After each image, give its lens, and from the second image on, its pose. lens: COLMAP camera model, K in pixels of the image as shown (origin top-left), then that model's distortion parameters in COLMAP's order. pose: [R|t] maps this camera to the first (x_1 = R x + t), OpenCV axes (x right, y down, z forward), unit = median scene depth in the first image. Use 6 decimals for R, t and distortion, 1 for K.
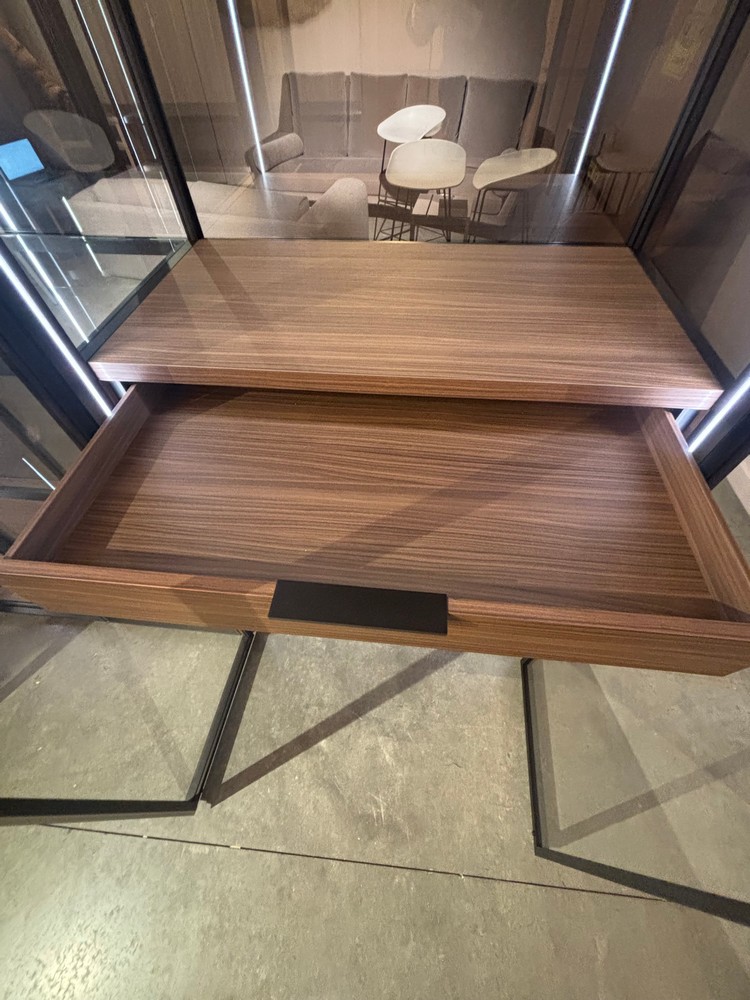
lens RADIAL K [[404.2, 0, 375.0], [0, 404.2, 500.0], [0, 0, 1]] dist [-0.001220, -0.000098]
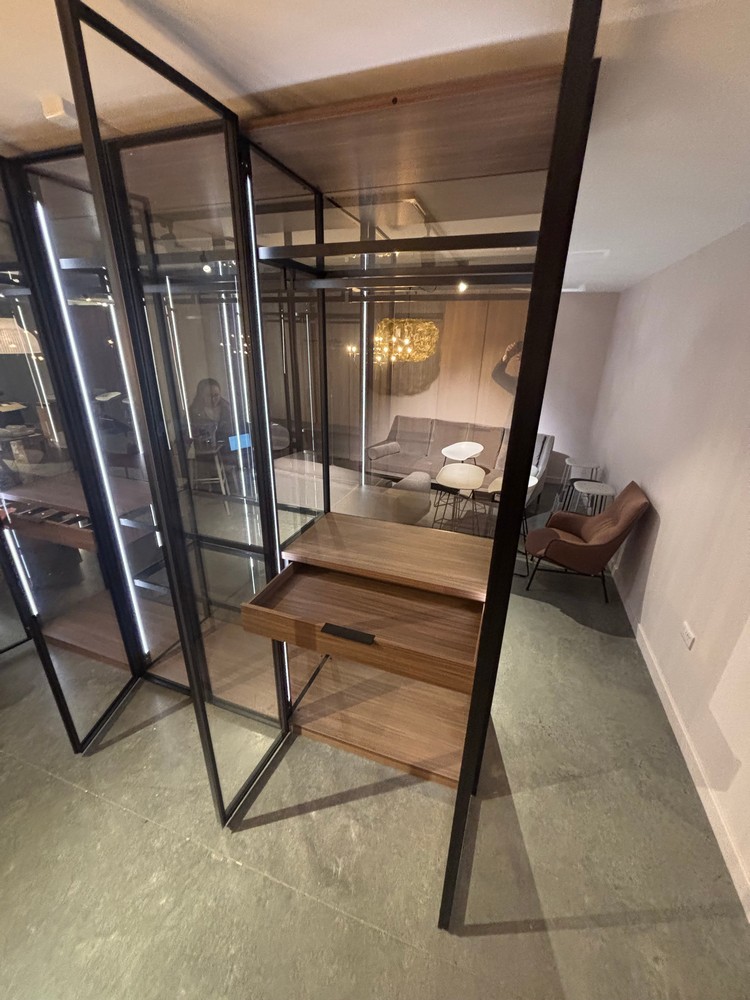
lens RADIAL K [[401.2, 0, 378.6], [0, 401.2, 496.1], [0, 0, 1]] dist [-0.003563, -0.000175]
pose [[0.972313, 0.123612, -0.198312, 0.262860], [-0.208907, 0.840086, -0.500613, 0.337353], [0.104717, 0.528181, 0.842650, -0.850710]]
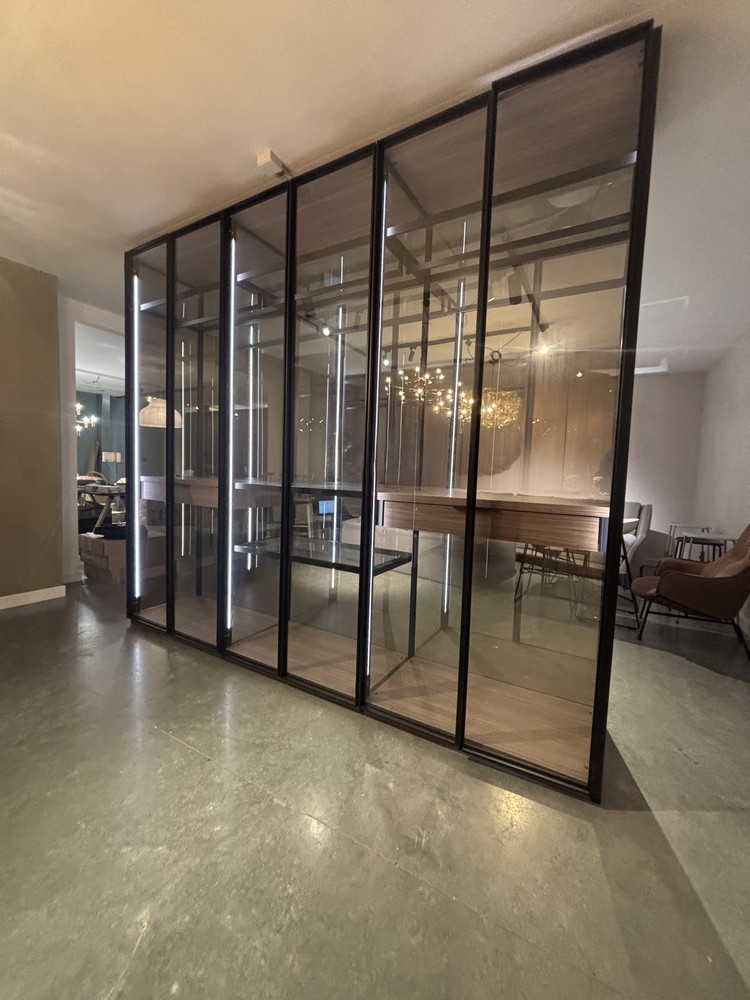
lens RADIAL K [[401.1, 0, 377.2], [0, 401.1, 497.0], [0, 0, 1]] dist [0.000520, 0.000468]
pose [[0.911451, 0.079757, -0.403604, 0.270615], [-0.357001, 0.640898, -0.679559, 0.948407], [0.204469, 0.763472, 0.612620, -0.436306]]
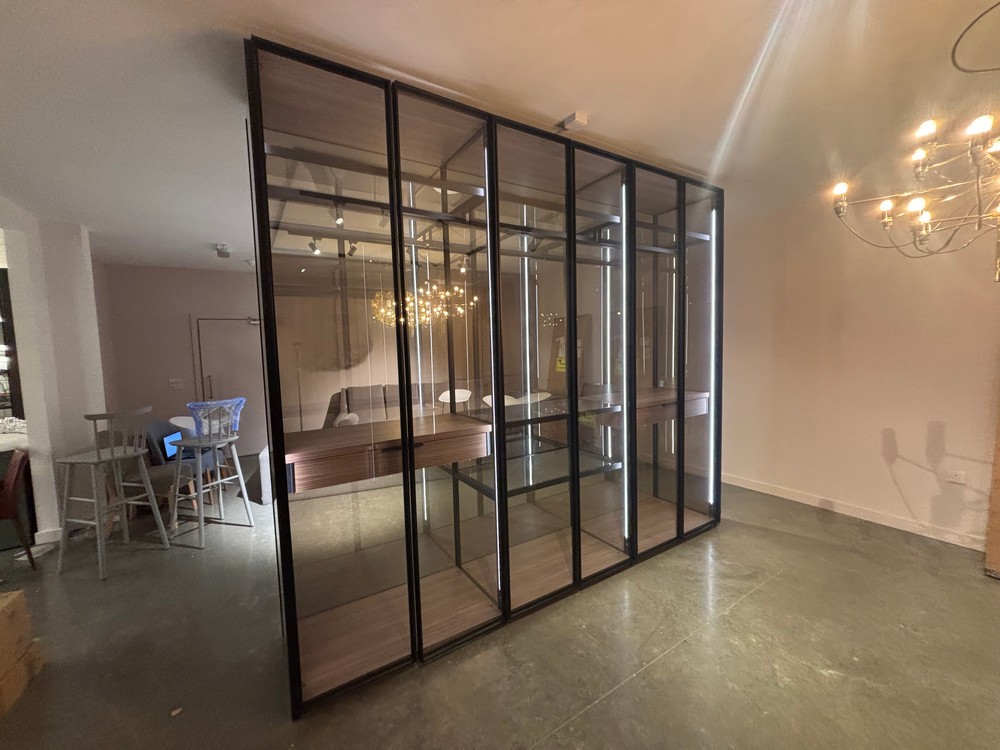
lens RADIAL K [[404.2, 0, 498.4], [0, 404.2, 369.7], [0, 0, 1]] dist [-0.001220, -0.000098]
pose [[0.789316, -0.045598, 0.612292, -2.357835], [0.495485, 0.636232, -0.591358, 0.686101], [-0.362595, 0.770149, 0.524781, -0.523640]]
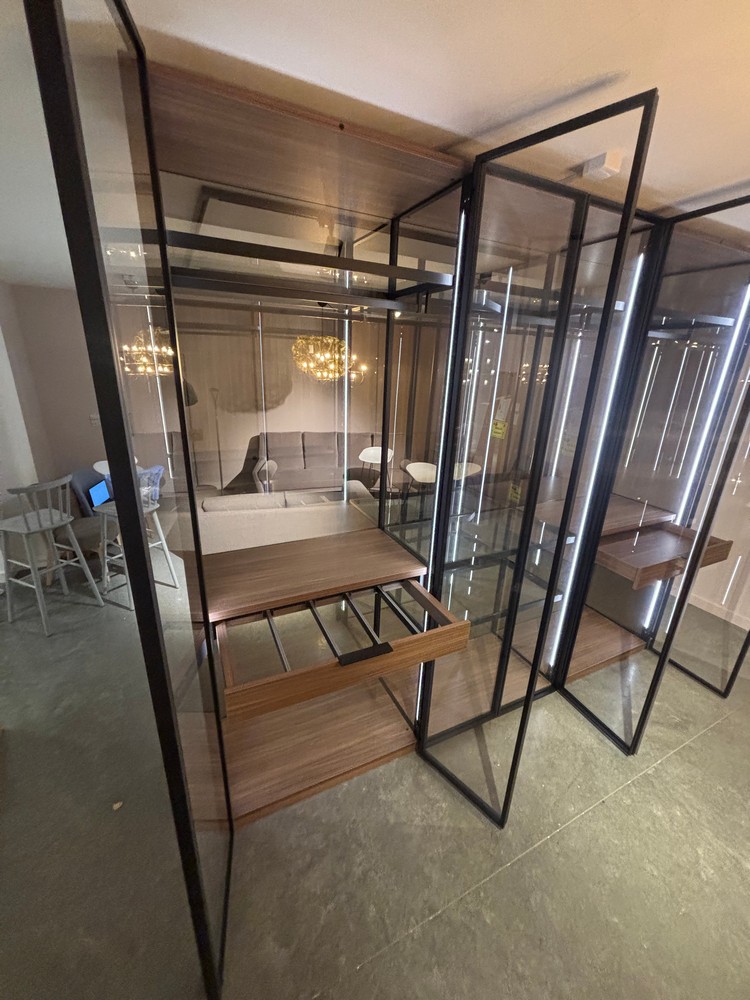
lens RADIAL K [[404.2, 0, 375.0], [0, 404.2, 500.0], [0, 0, 1]] dist [-0.001220, -0.000098]
pose [[0.848769, -0.122860, 0.514292, -2.247508], [0.384986, 0.810314, -0.441788, 0.156919], [-0.362460, 0.572971, 0.735069, -0.627960]]
